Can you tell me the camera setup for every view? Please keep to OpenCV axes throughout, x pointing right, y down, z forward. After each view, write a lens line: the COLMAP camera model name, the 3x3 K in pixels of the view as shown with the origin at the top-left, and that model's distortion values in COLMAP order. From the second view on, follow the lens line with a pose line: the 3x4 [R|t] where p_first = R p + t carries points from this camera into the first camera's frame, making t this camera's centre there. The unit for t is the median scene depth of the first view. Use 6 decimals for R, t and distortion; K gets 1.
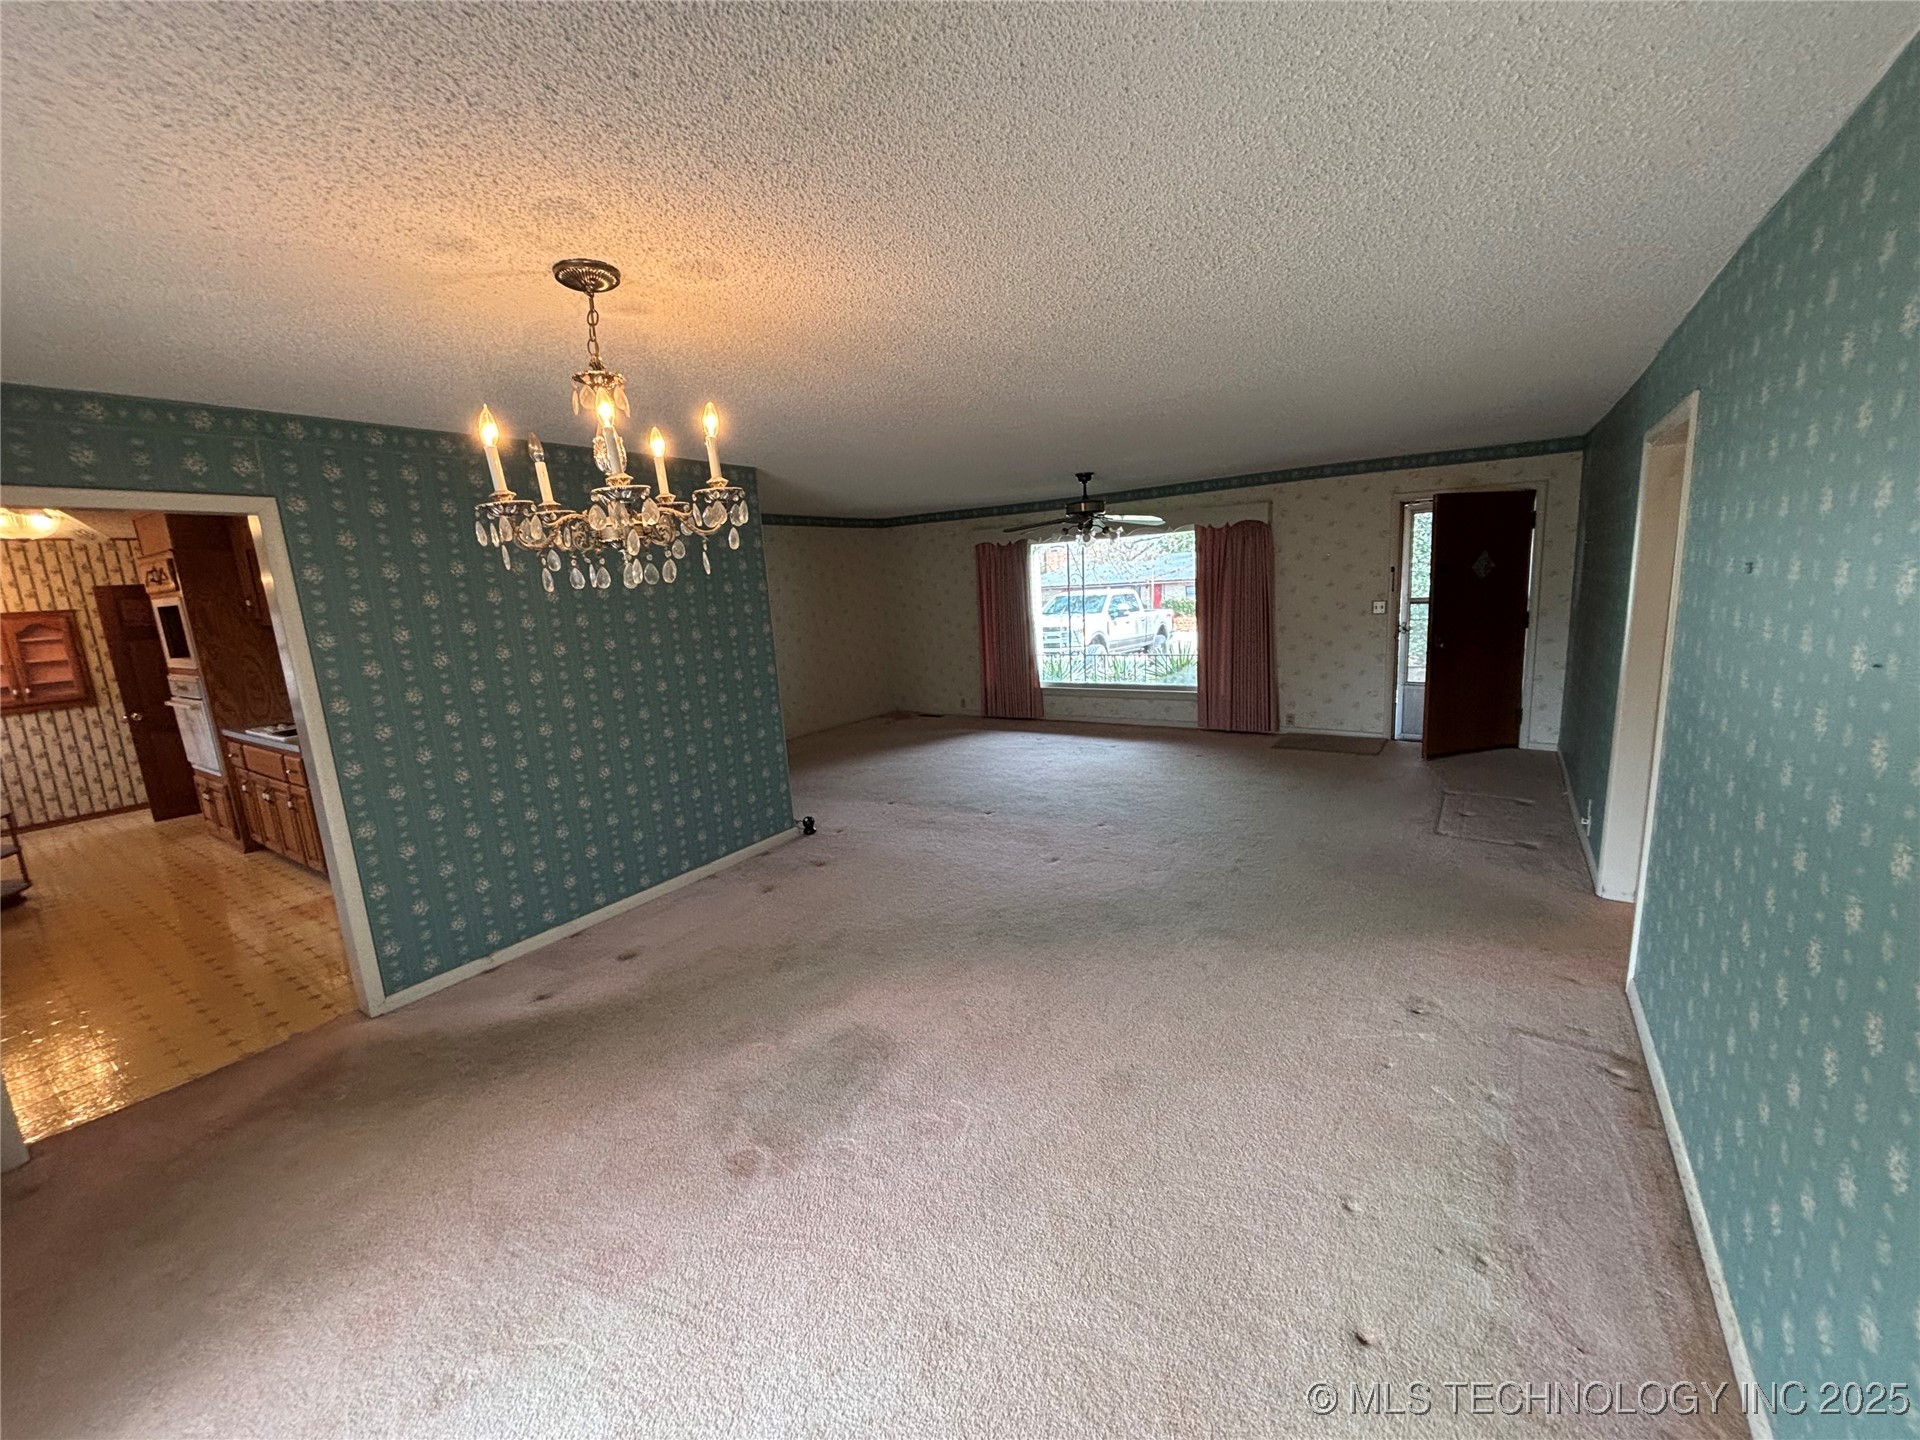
lens RADIAL K [[778.6, 0, 974.1], [0, 778.6, 725.5], [0, 0, 1]] dist [-0.014313, 0.002098]
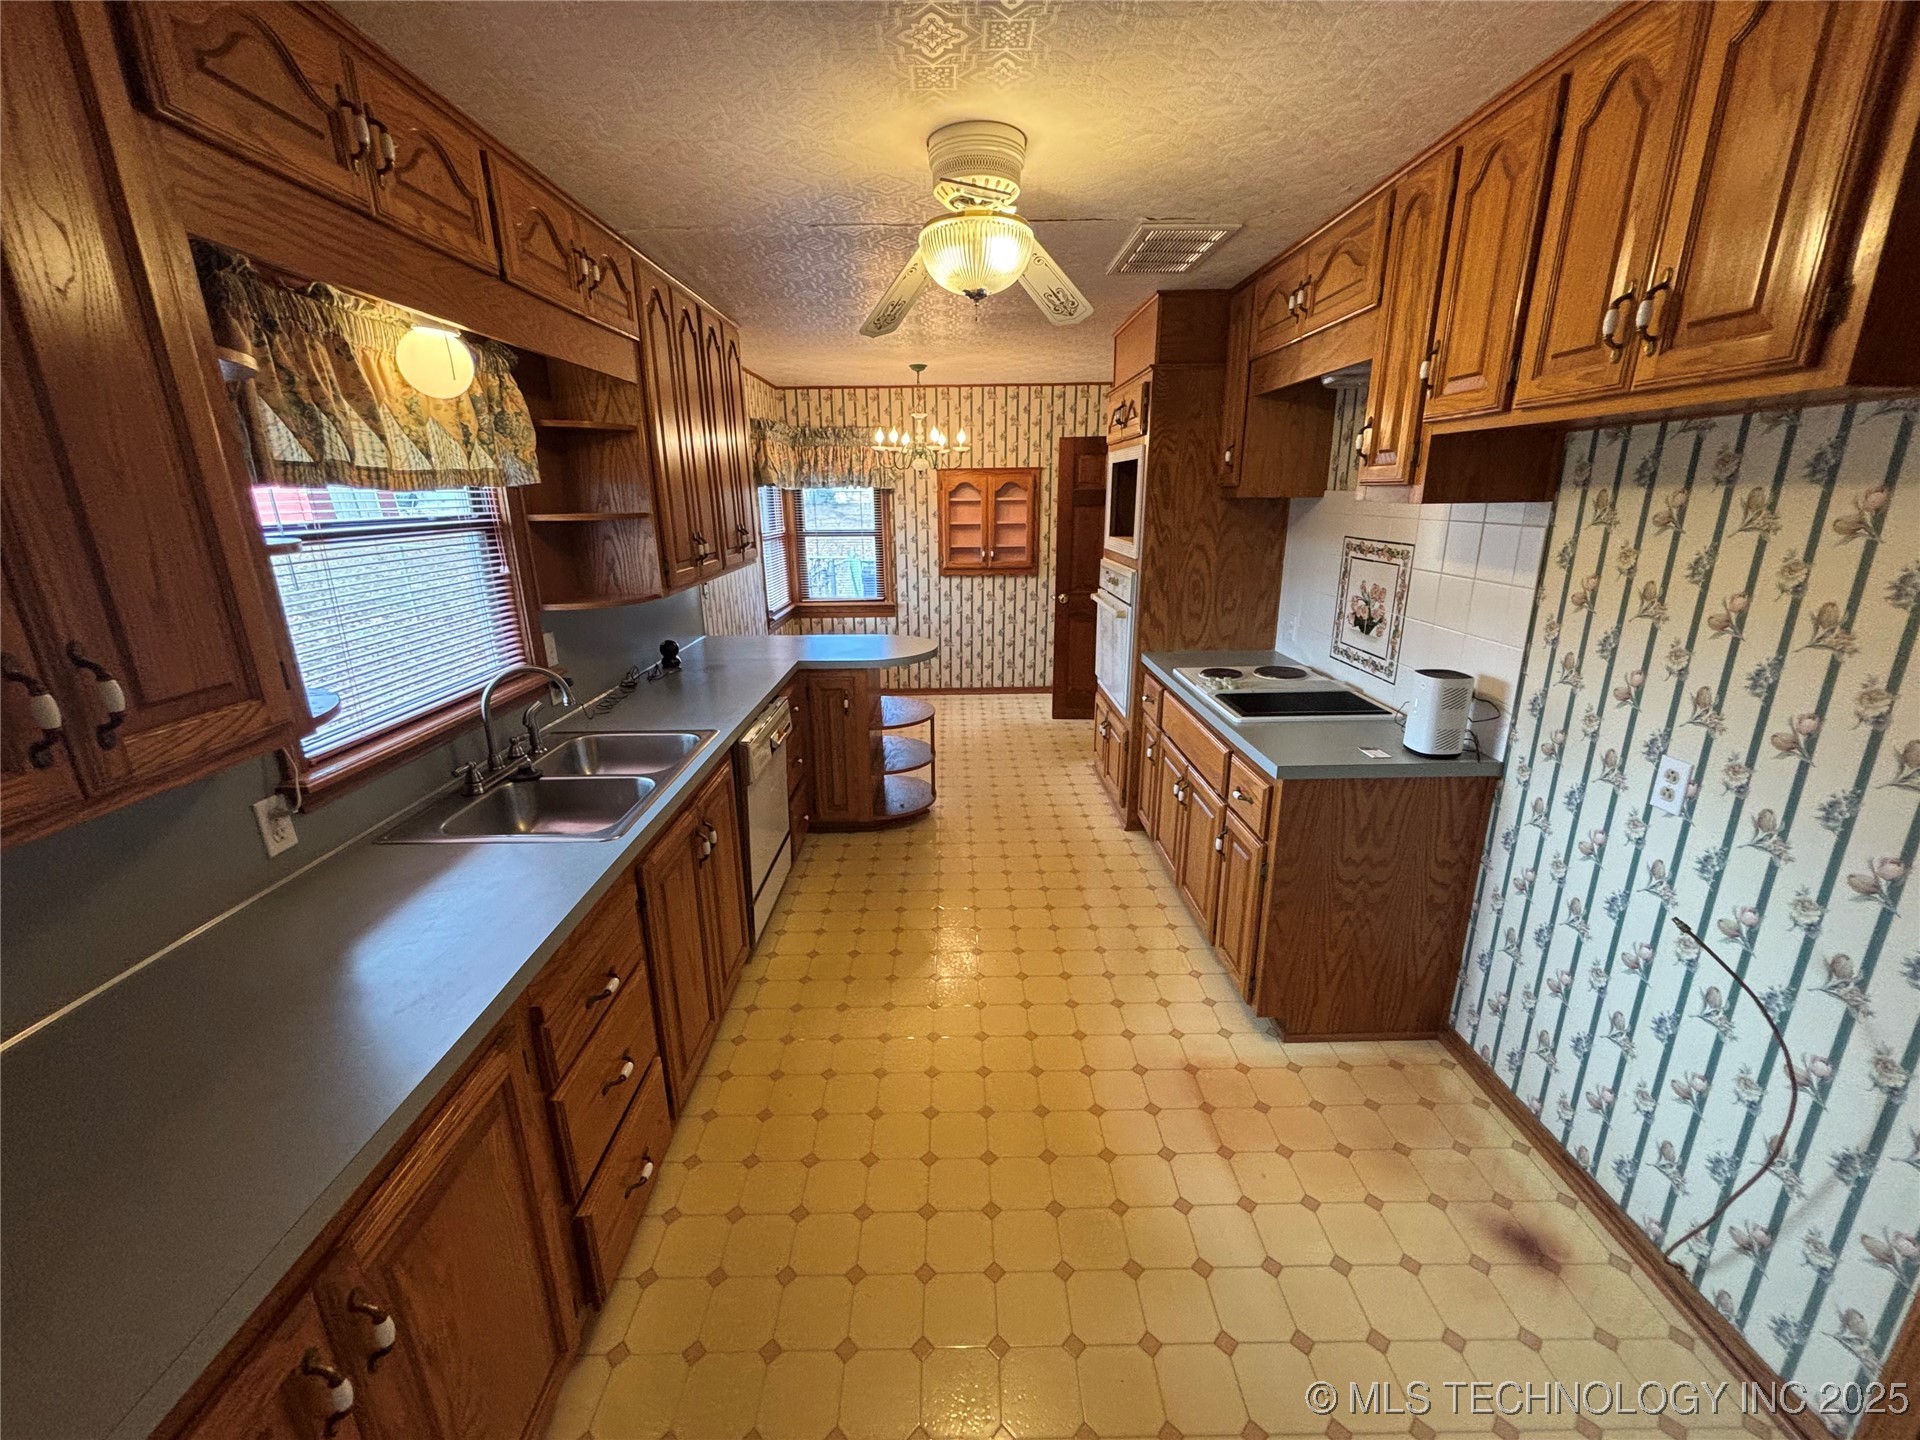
lens RADIAL K [[778.6, 0, 954.7], [0, 778.6, 734.7], [0, 0, 1]] dist [-0.014313, 0.002098]
pose [[0.554687, 0.293815, -0.778457, -0.439458], [-0.176566, 0.955836, 0.234952, -0.048777], [0.813109, 0.007124, 0.582068, 0.398910]]
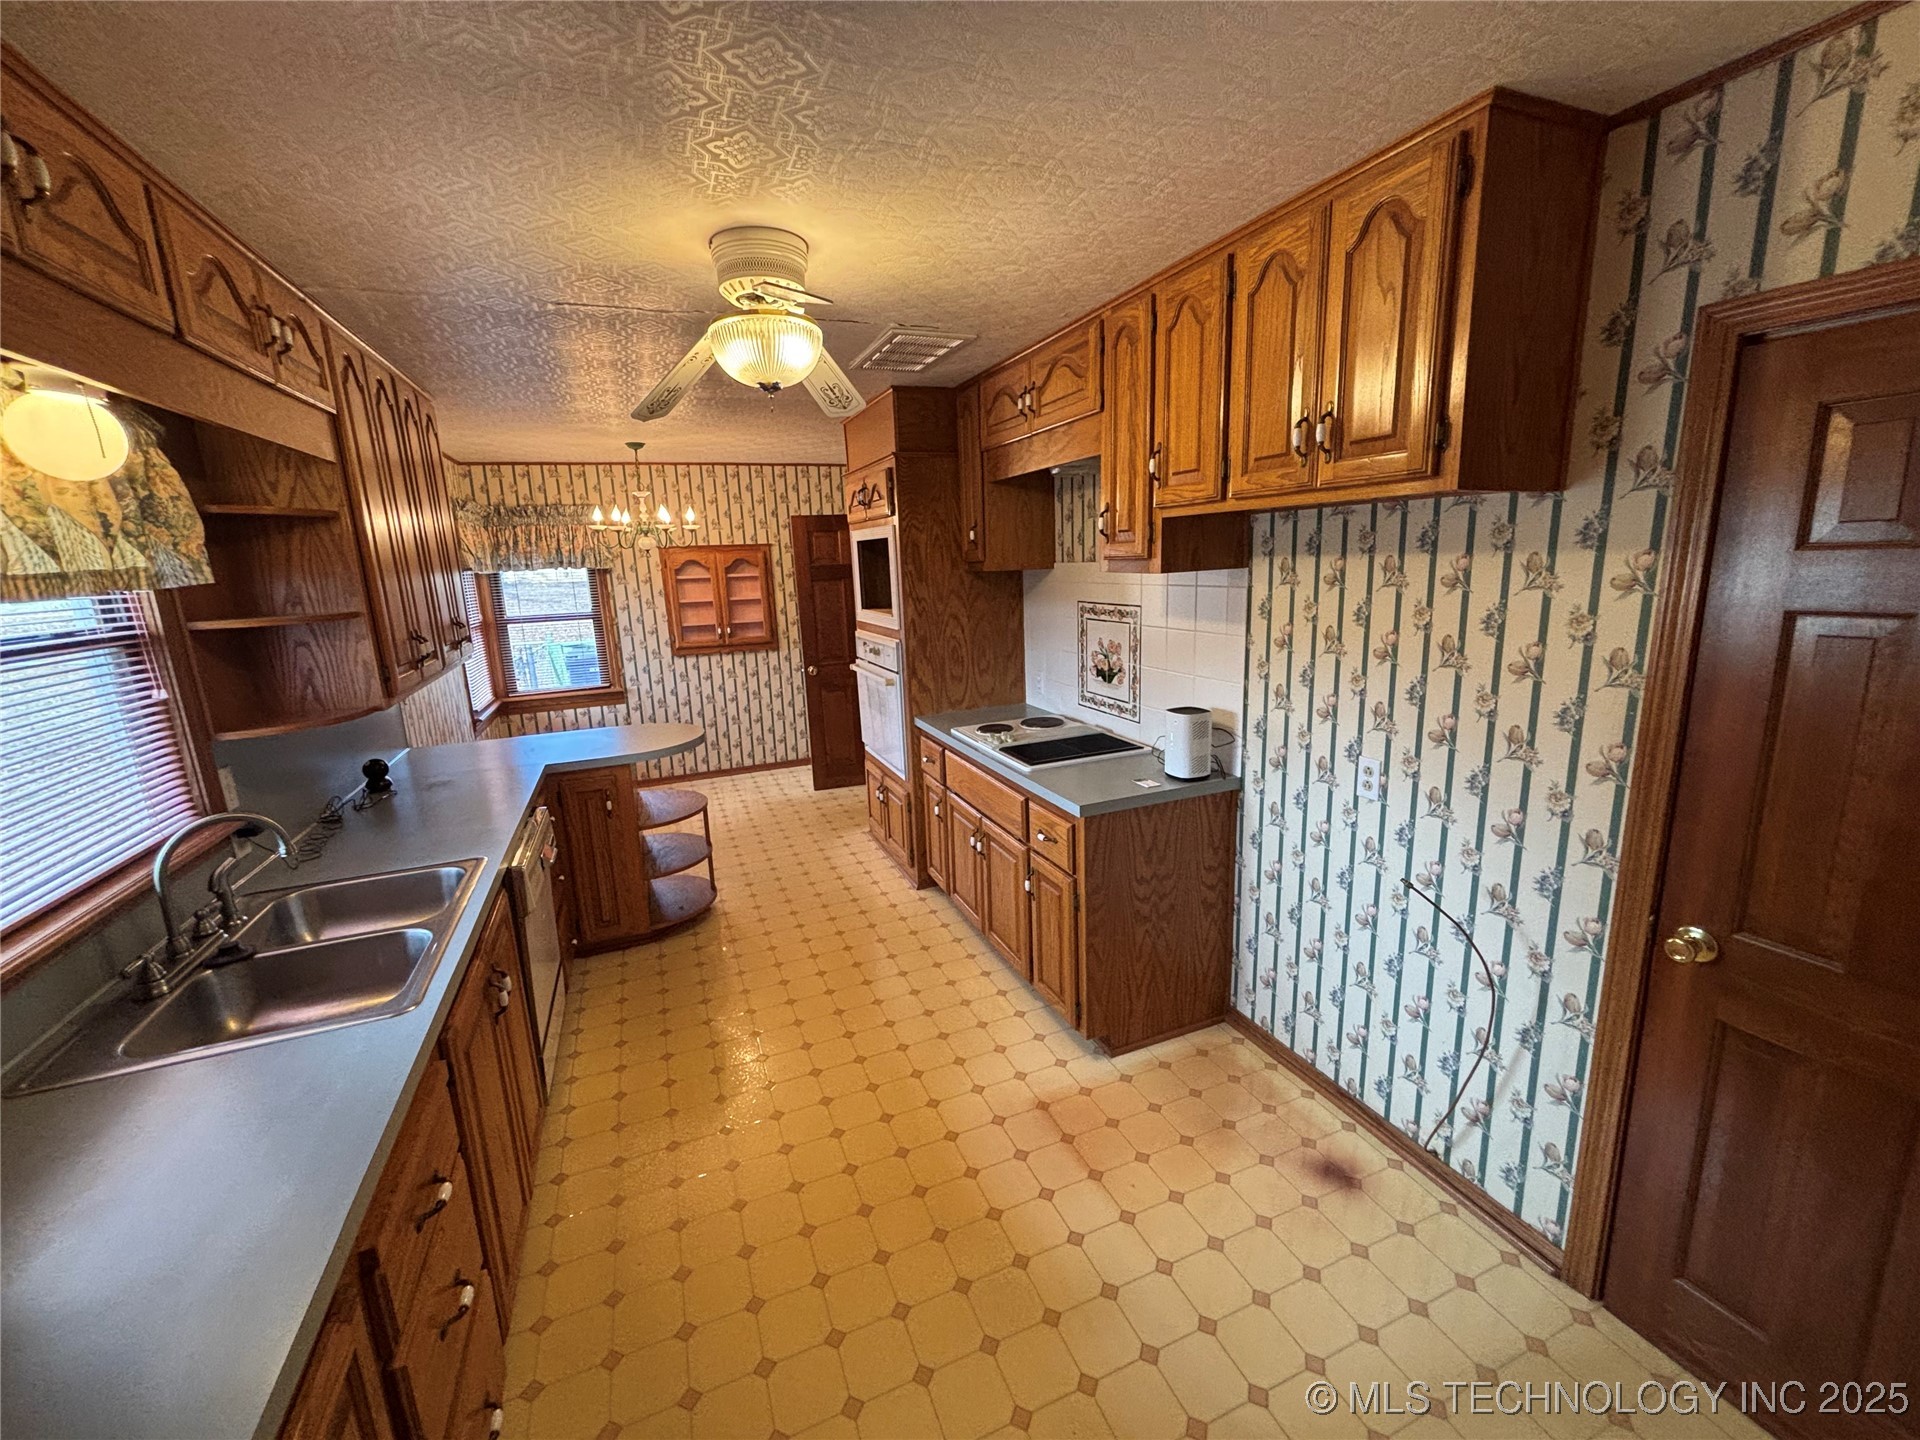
lens RADIAL K [[778.6, 0, 968.6], [0, 778.6, 732.2], [0, 0, 1]] dist [-0.014313, 0.002098]
pose [[0.830534, 0.147959, -0.536956, -0.468623], [-0.114664, 0.988840, 0.095120, -0.046427], [0.545038, -0.017431, 0.838230, 0.364473]]
